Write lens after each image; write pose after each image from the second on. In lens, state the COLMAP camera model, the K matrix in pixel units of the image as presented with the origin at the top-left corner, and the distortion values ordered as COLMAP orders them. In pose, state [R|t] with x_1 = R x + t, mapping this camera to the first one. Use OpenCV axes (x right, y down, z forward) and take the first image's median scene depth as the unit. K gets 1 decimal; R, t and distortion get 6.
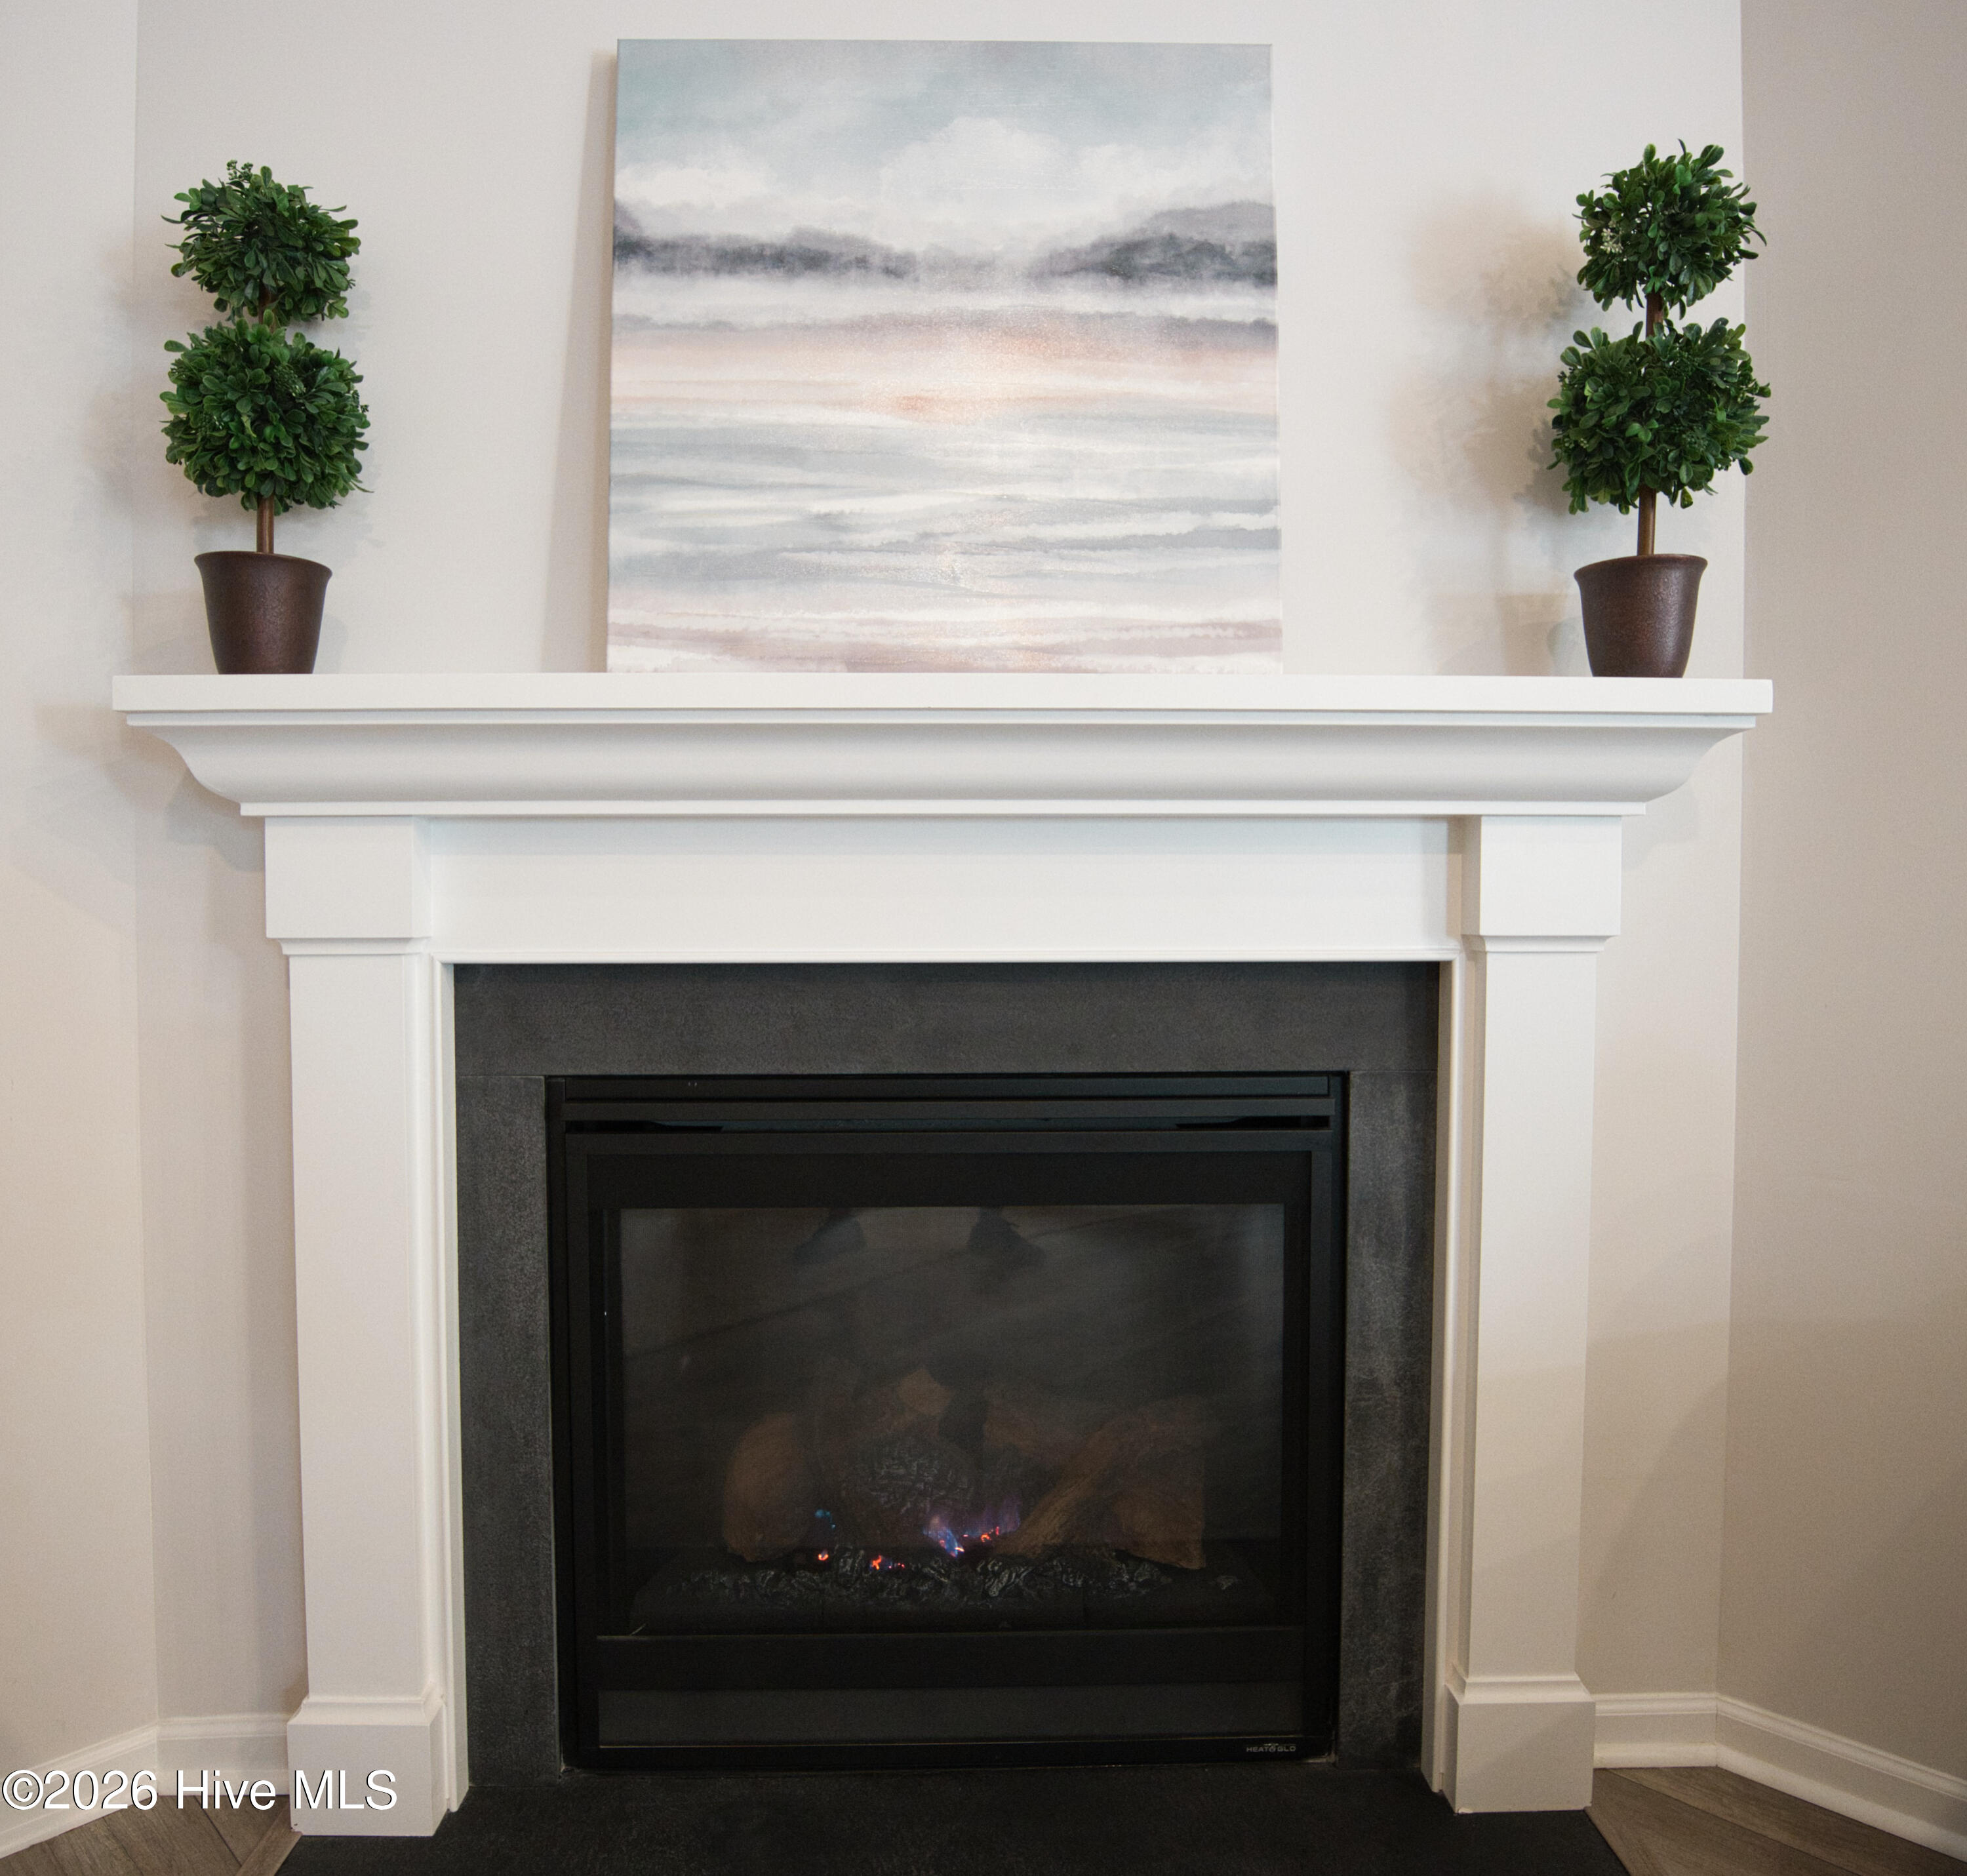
lens RADIAL K [[1307.0, 0, 983.0], [0, 1307.0, 860.6], [0, 0, 1]] dist [-0.031664, -0.002043]
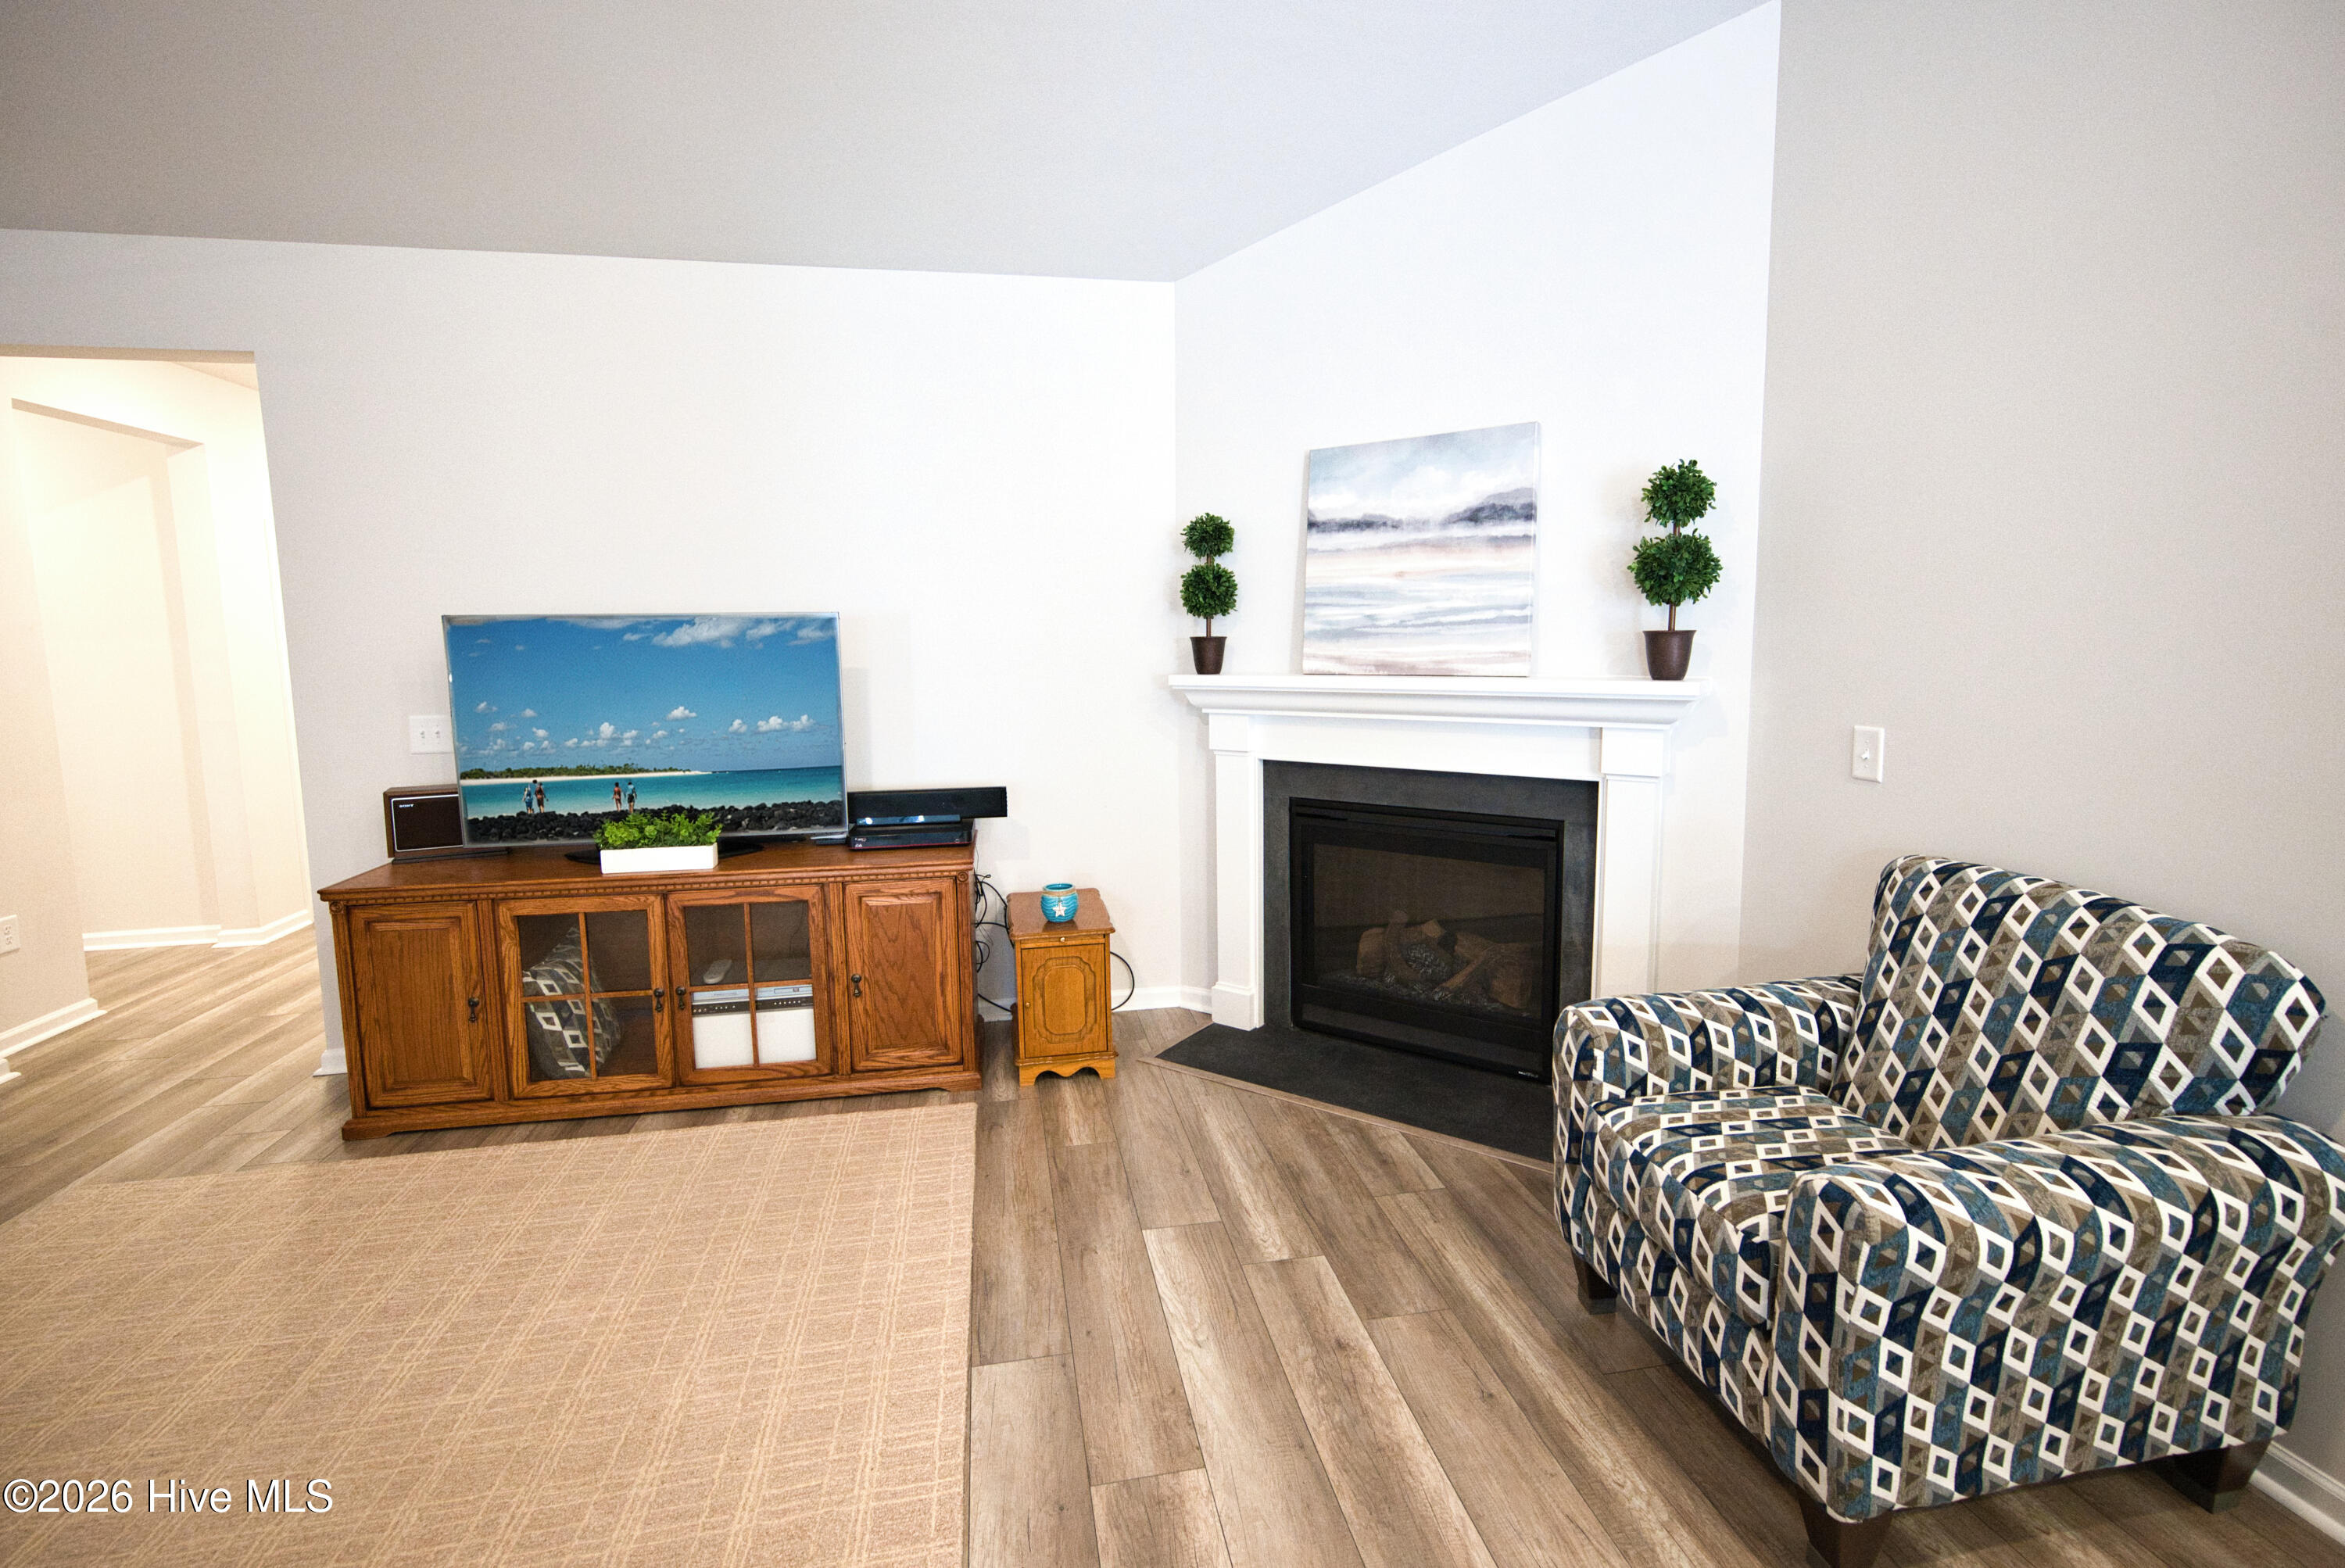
lens RADIAL K [[1039.8, 0, 1172.8], [0, 1039.8, 754.8], [0, 0, 1]] dist [-0.035385, -0.000375]
pose [[0.804107, 0.058272, -0.591622, 0.907918], [0.001983, 0.994916, 0.100689, -0.185484], [0.594481, -0.082137, 0.799903, -1.140735]]
